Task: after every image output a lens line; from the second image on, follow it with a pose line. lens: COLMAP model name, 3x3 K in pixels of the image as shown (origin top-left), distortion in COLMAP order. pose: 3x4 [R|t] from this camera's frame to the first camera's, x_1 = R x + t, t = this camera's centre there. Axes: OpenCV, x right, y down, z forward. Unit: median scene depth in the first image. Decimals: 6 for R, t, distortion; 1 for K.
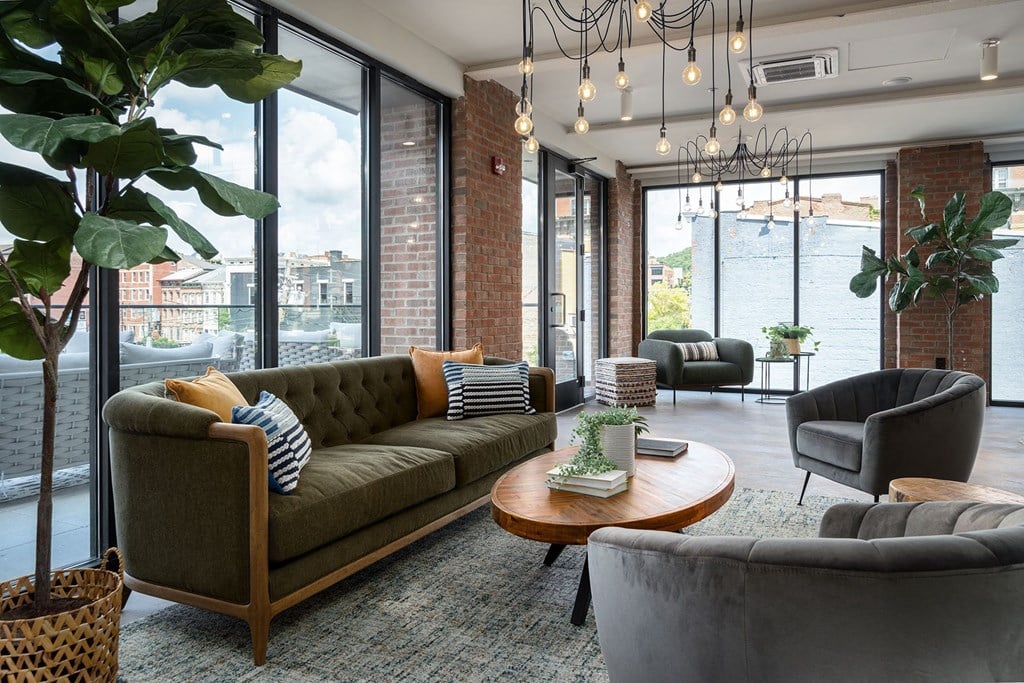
lens RADIAL K [[715.9, 0, 511.5], [0, 715.9, 301.0], [0, 0, 1]] dist [0.000121, 0.001225]
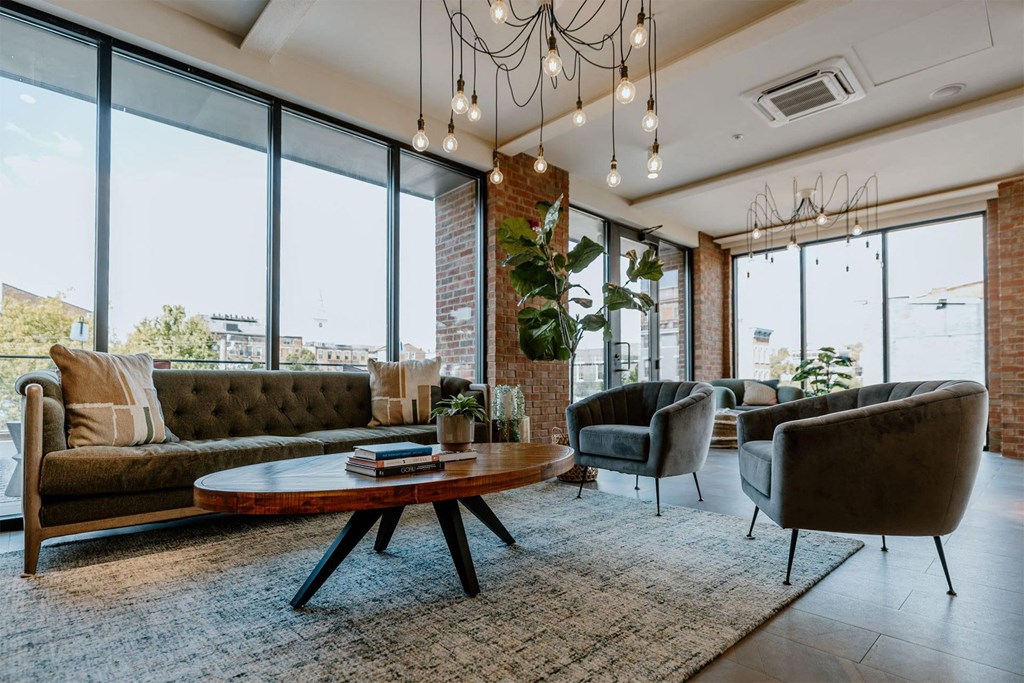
lens RADIAL K [[517.8, 0, 511.4], [0, 517.8, 372.8], [0, 0, 1]] dist [-0.003809, -0.000605]
pose [[0.932432, -0.000877, -0.361345, 0.257395], [-0.002654, 0.999953, -0.009274, 0.059886], [0.361336, 0.009606, 0.932386, 0.189782]]
